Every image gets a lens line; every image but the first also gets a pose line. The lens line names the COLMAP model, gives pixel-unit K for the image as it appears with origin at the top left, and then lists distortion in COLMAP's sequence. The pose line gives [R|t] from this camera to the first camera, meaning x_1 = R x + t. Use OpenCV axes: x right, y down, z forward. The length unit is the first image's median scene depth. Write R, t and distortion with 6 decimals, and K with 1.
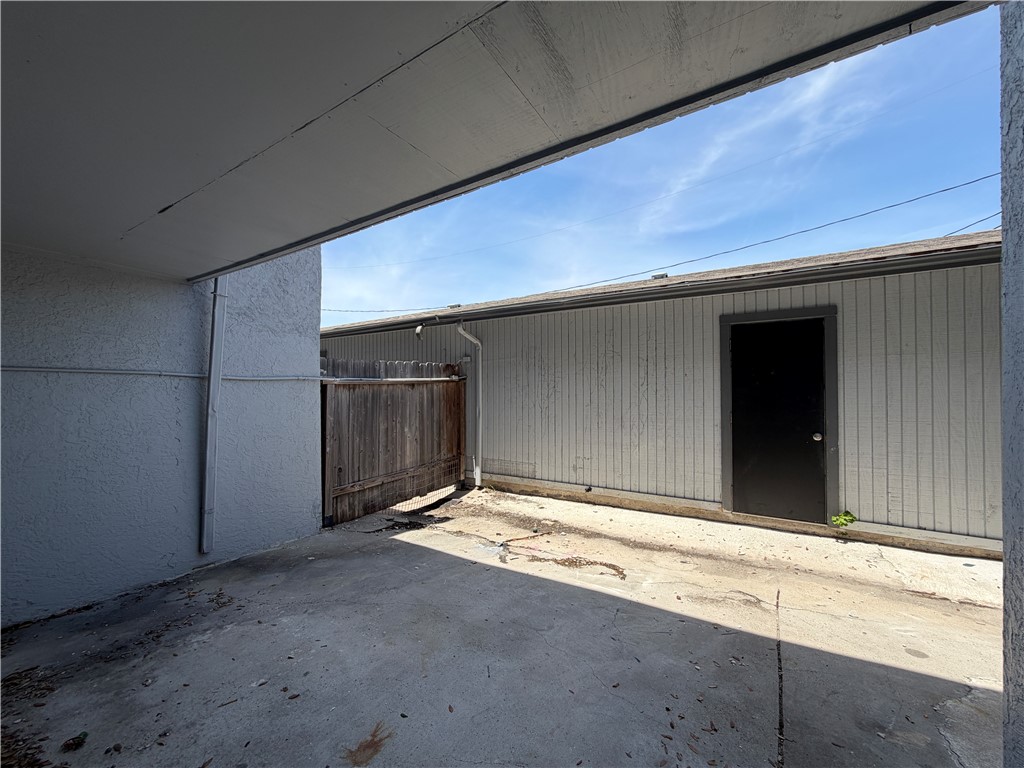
lens RADIAL K [[408.1, 0, 509.4], [0, 408.1, 386.0], [0, 0, 1]] dist [0.000917, -0.000136]
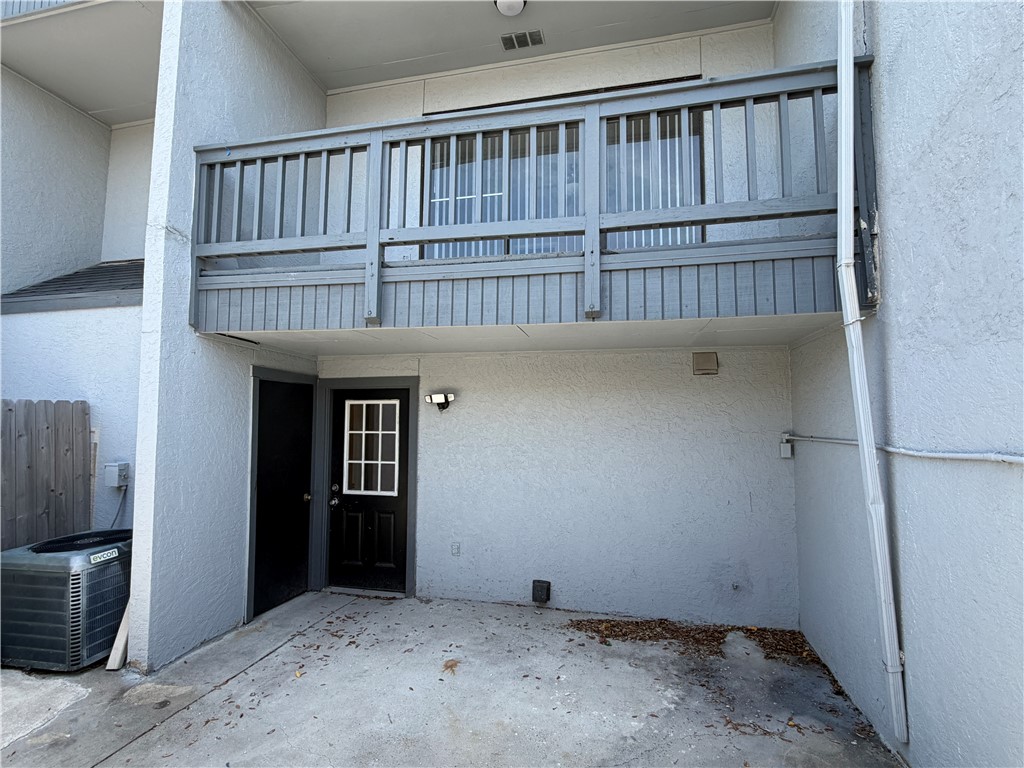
lens RADIAL K [[486.9, 0, 513.0], [0, 486.9, 385.3], [0, 0, 1]] dist [0.000843, 0.000112]
pose [[-0.942392, -0.027394, -0.333386, 0.089673], [0.003807, 0.995698, -0.092575, -0.077179], [0.334488, -0.088511, -0.938234, 2.169134]]
